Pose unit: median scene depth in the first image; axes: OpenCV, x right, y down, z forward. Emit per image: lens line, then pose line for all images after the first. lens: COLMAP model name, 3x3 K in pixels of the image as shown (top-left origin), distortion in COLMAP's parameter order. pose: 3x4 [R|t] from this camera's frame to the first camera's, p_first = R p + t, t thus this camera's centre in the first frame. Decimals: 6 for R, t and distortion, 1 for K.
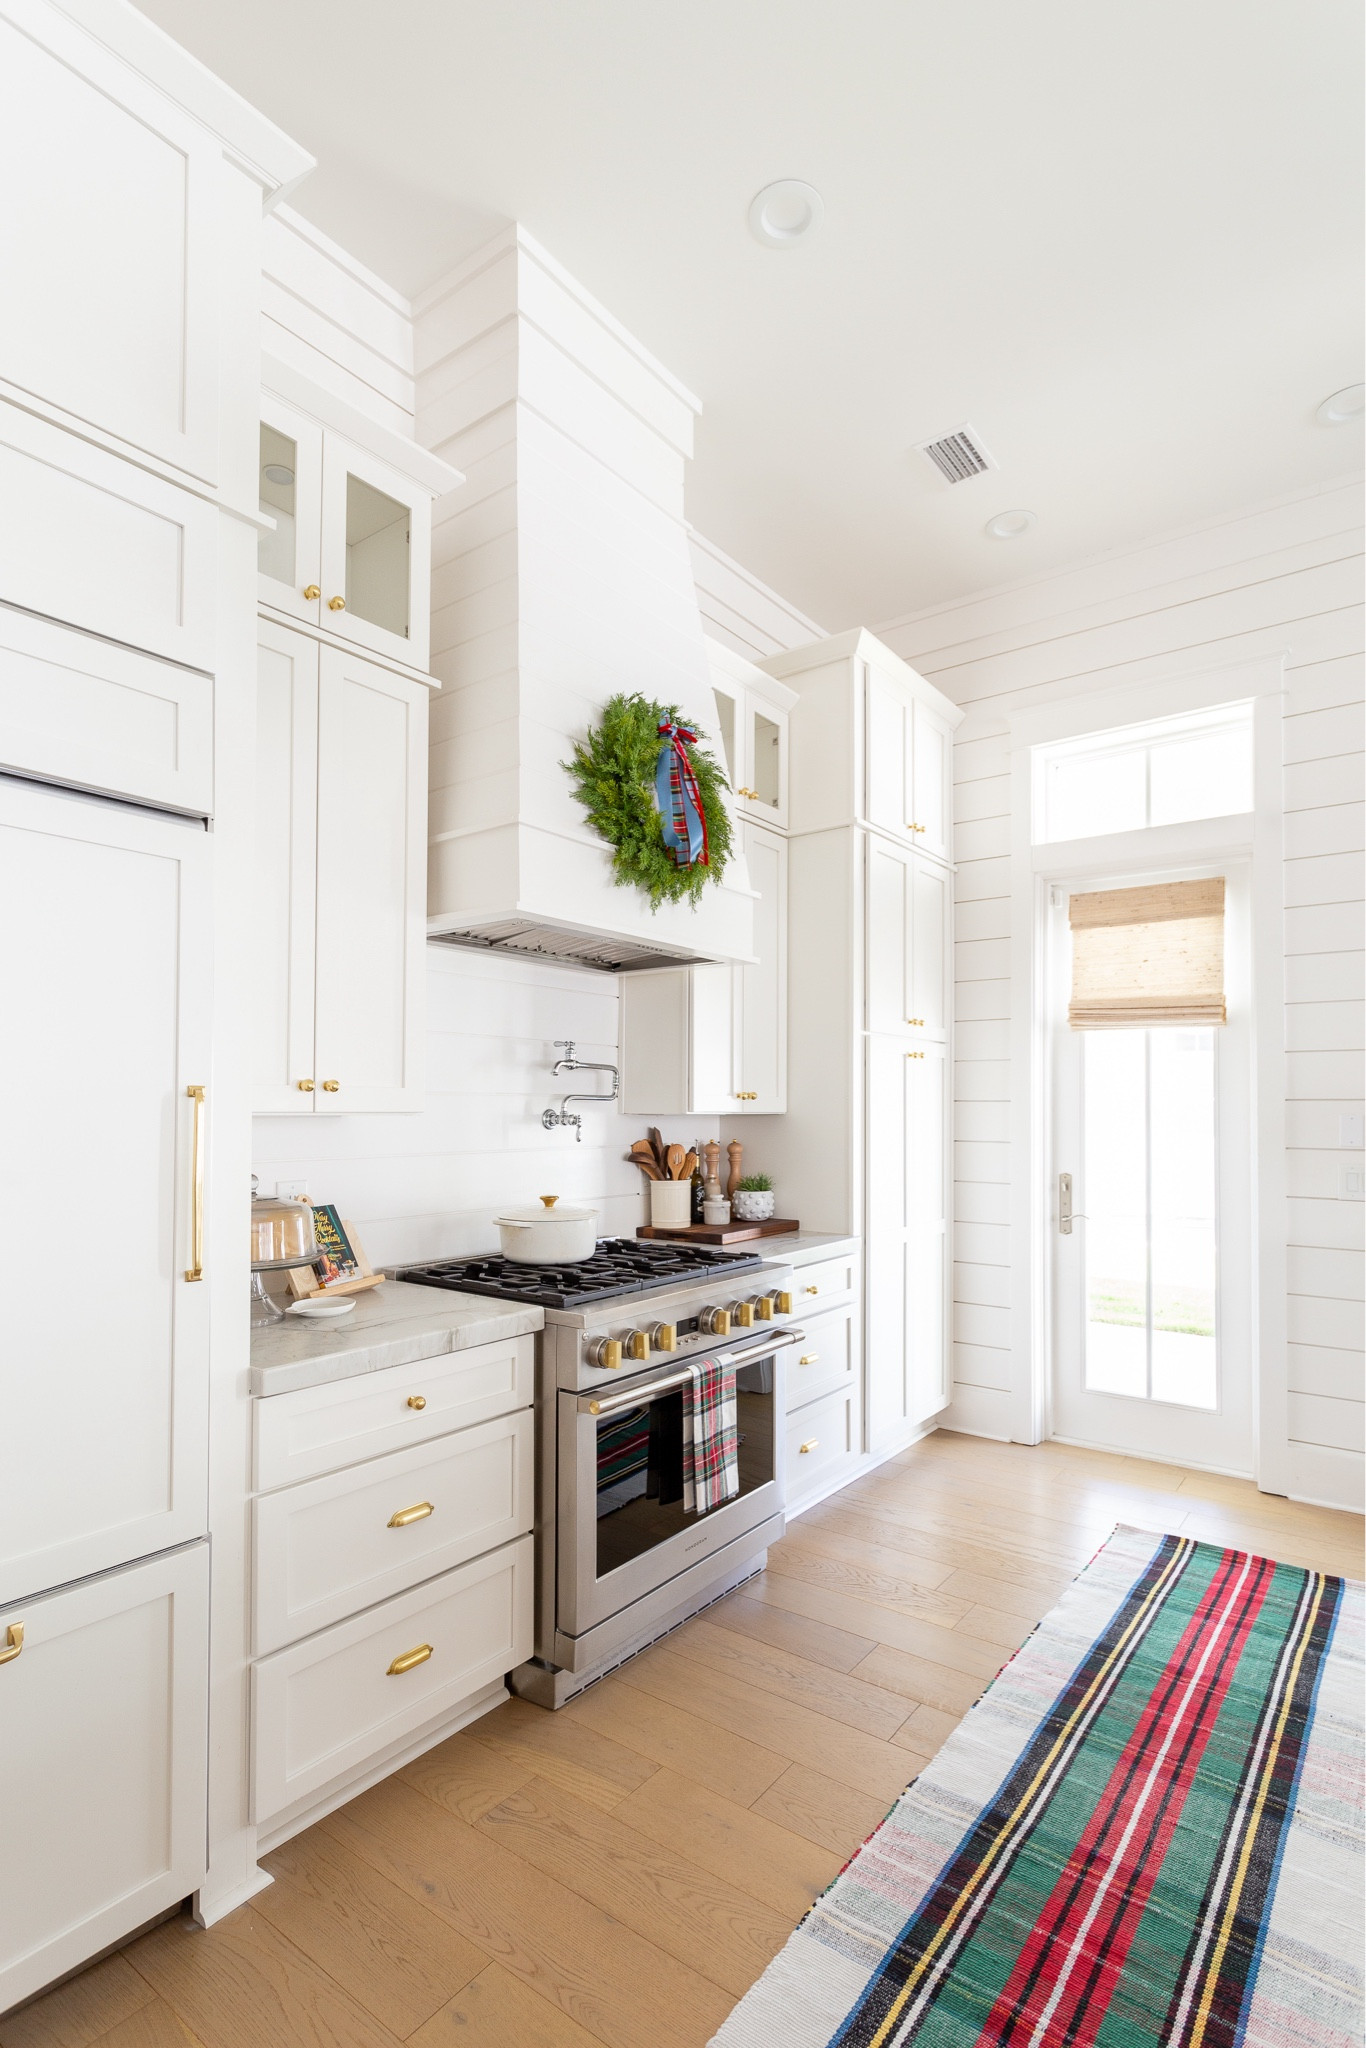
lens RADIAL K [[964.7, 0, 696.2], [0, 964.7, 1096.8], [0, 0, 1]] dist [0.003010, 0.000838]
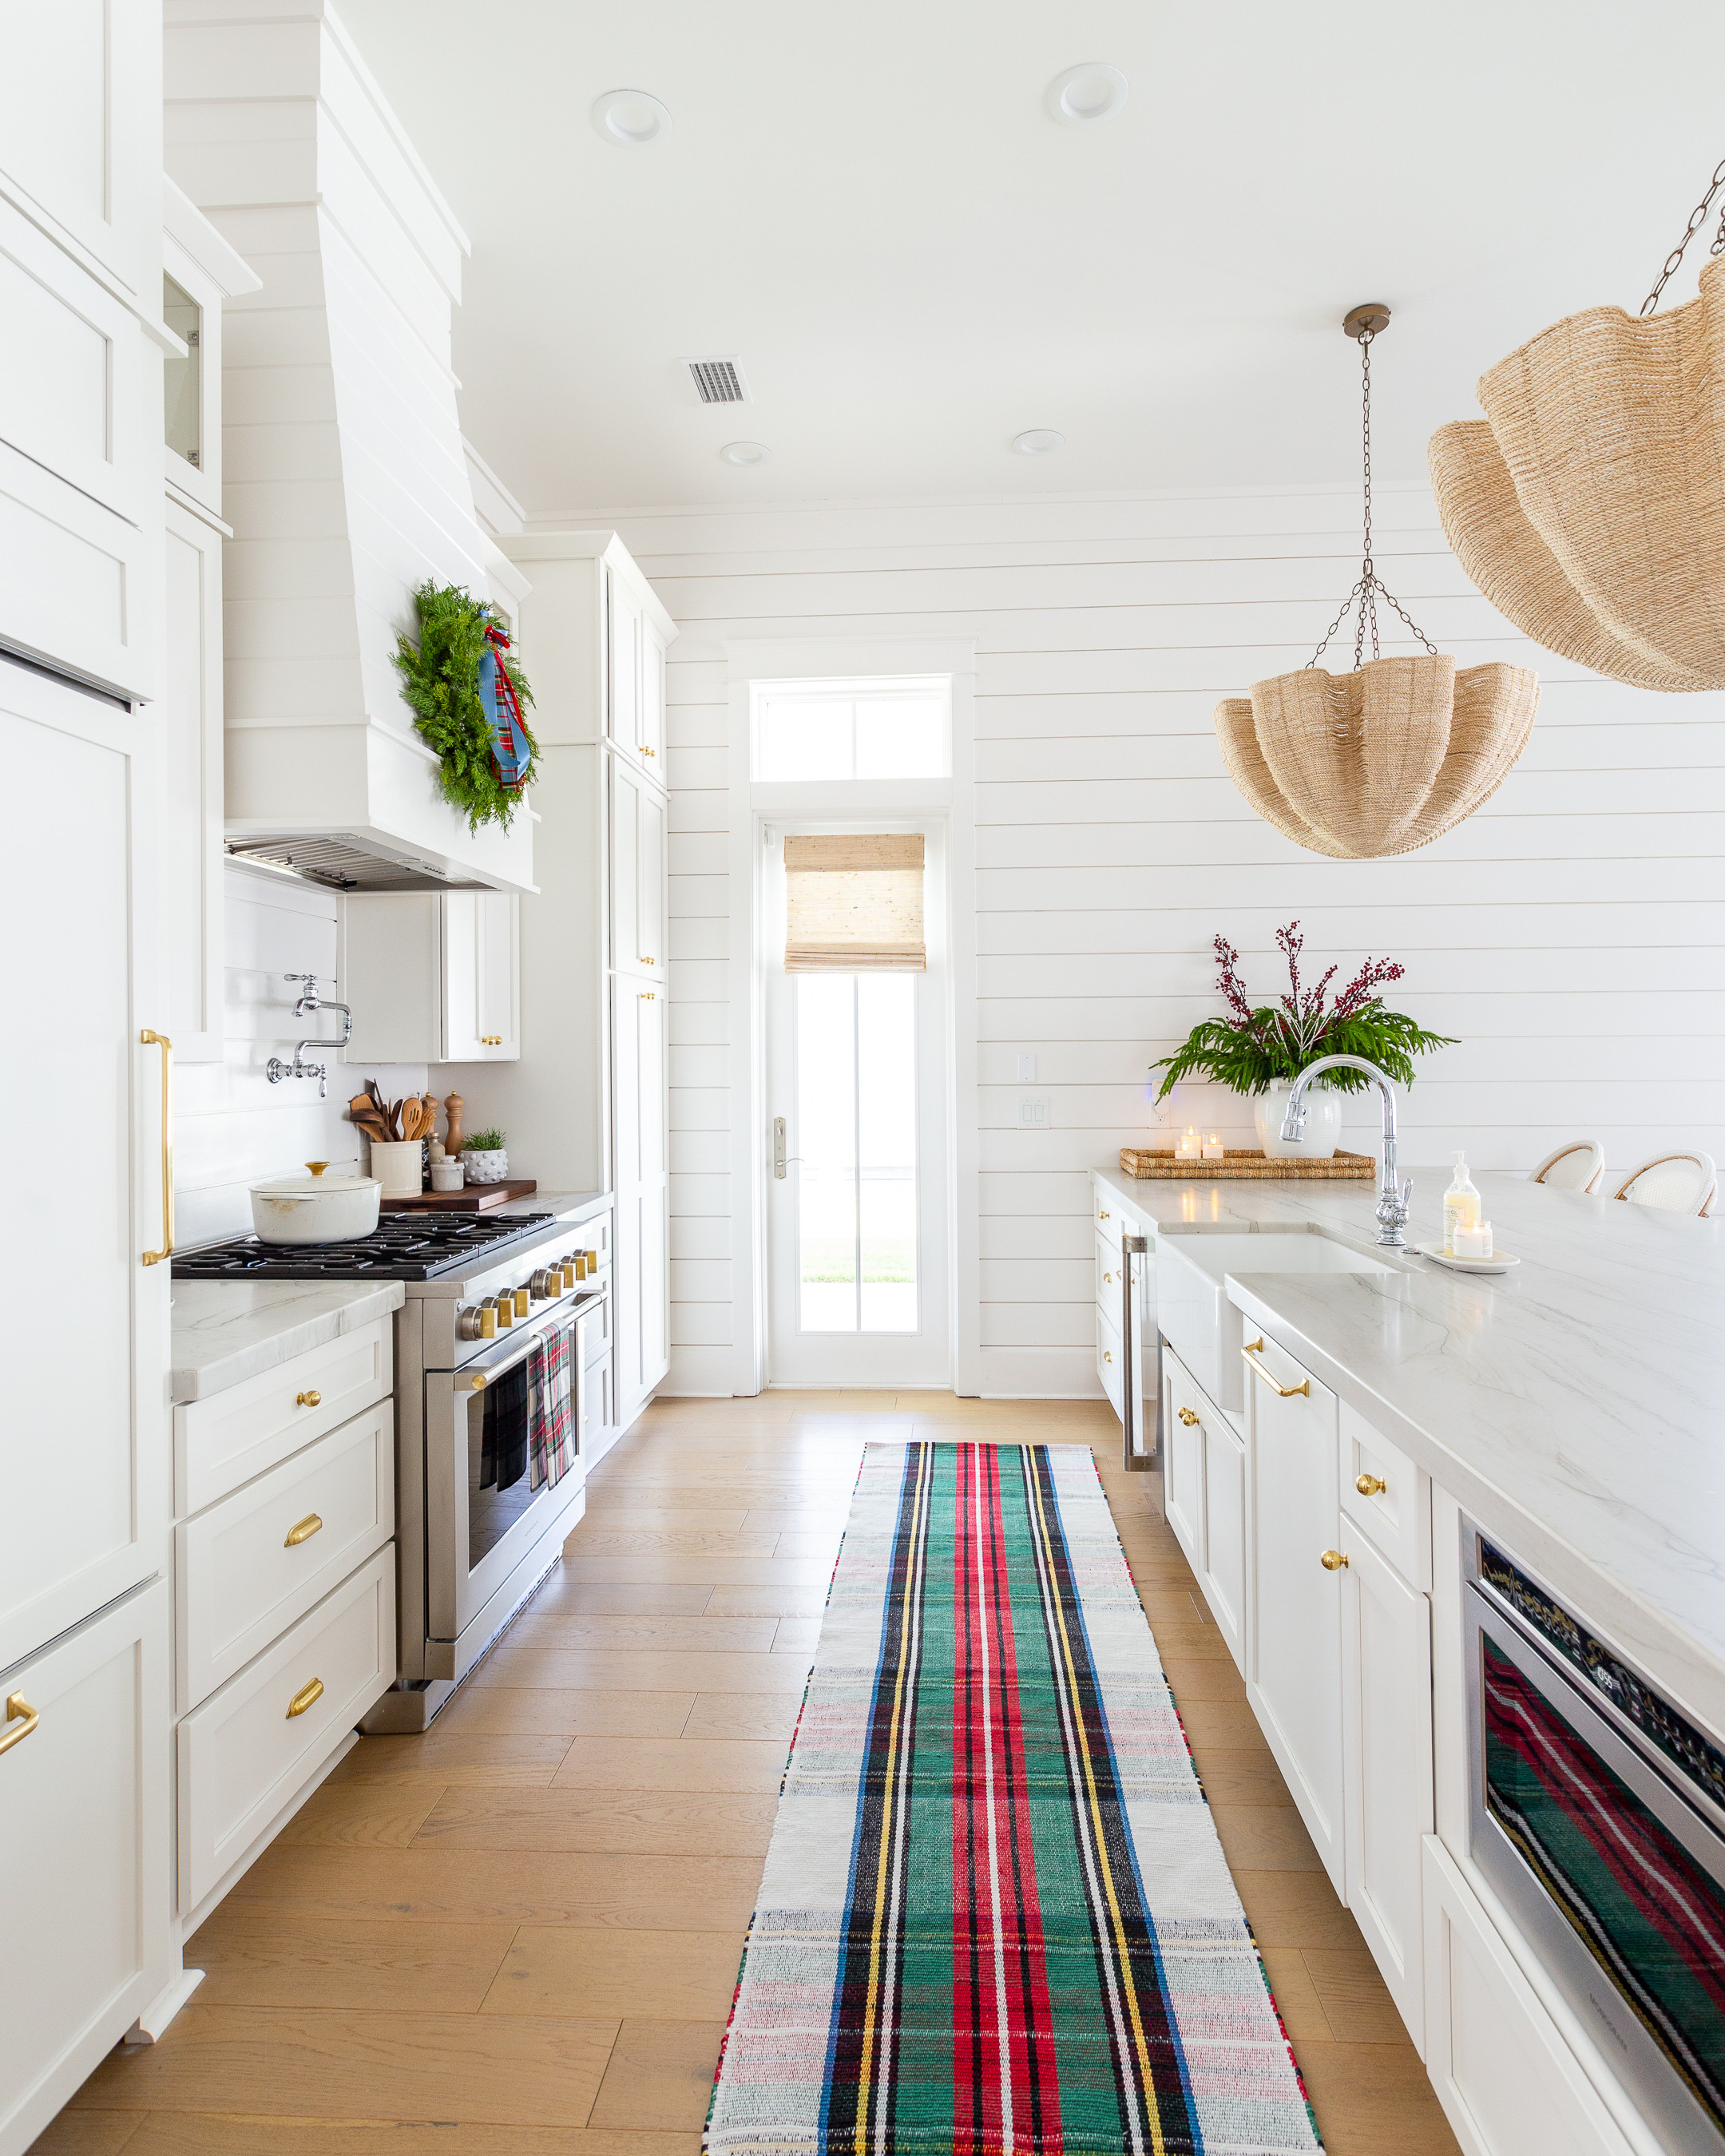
lens RADIAL K [[1179.6, 0, 848.9], [0, 1179.6, 1056.2], [0, 0, 1]] dist [0.004786, 0.004506]
pose [[0.850213, -0.012293, 0.526296, -0.325892], [0.005832, 0.999886, 0.013933, 0.000483], [-0.526407, -0.008777, 0.850187, -0.109543]]
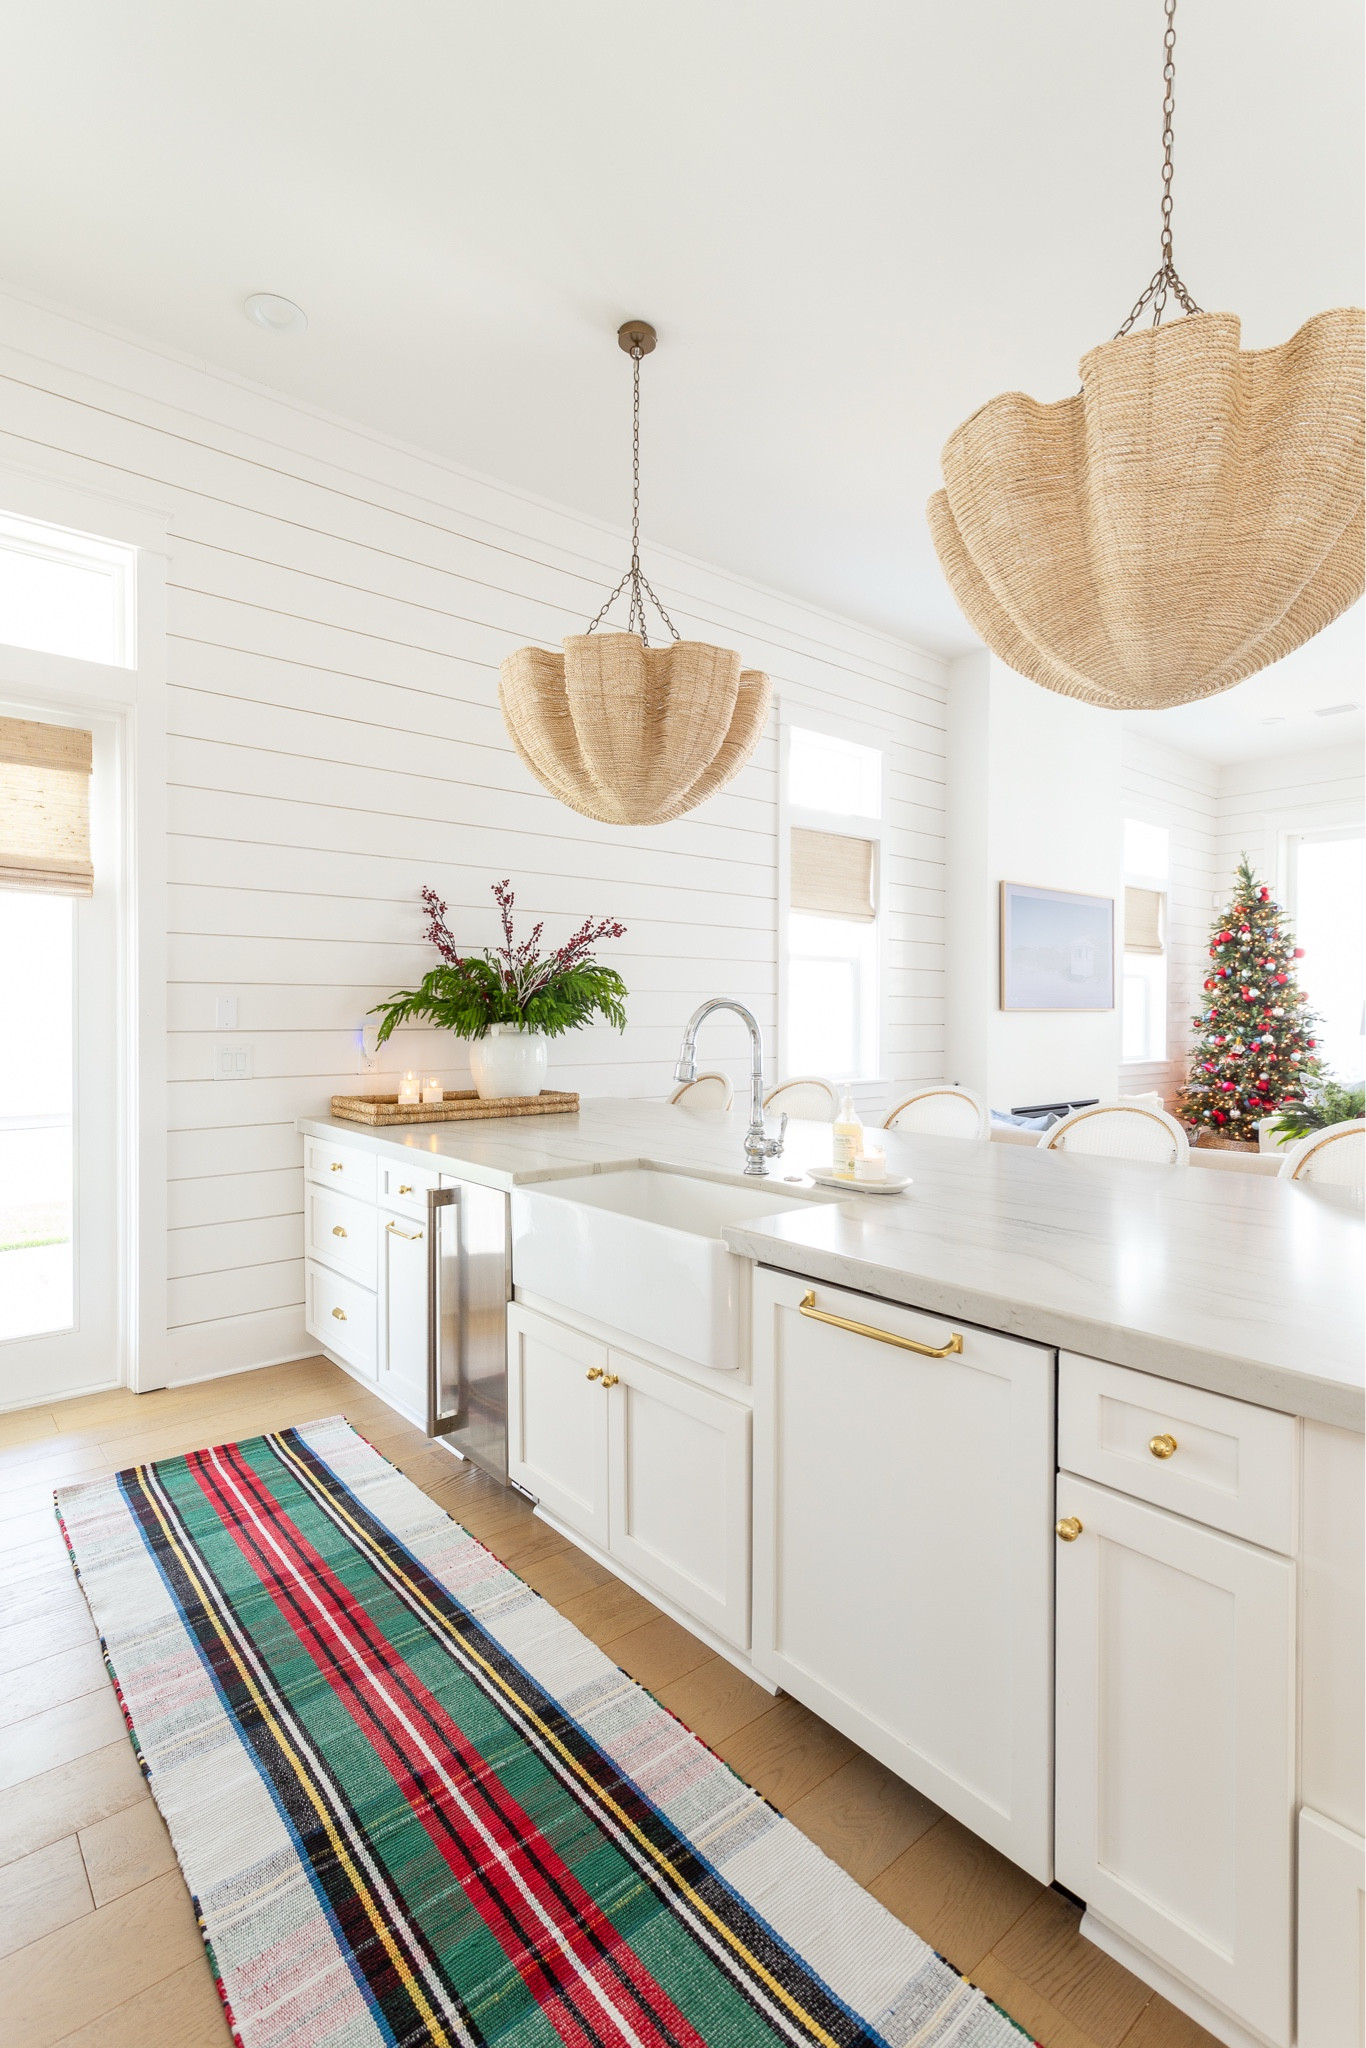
lens RADIAL K [[964.7, 0, 681.6], [0, 964.7, 1022.1], [0, 0, 1]] dist [0.003010, 0.000838]
pose [[0.246509, -0.017861, 0.968976, -0.285900], [-0.016053, 0.999618, 0.022510, 0.018921], [-0.969008, -0.021104, 0.246128, 0.366830]]
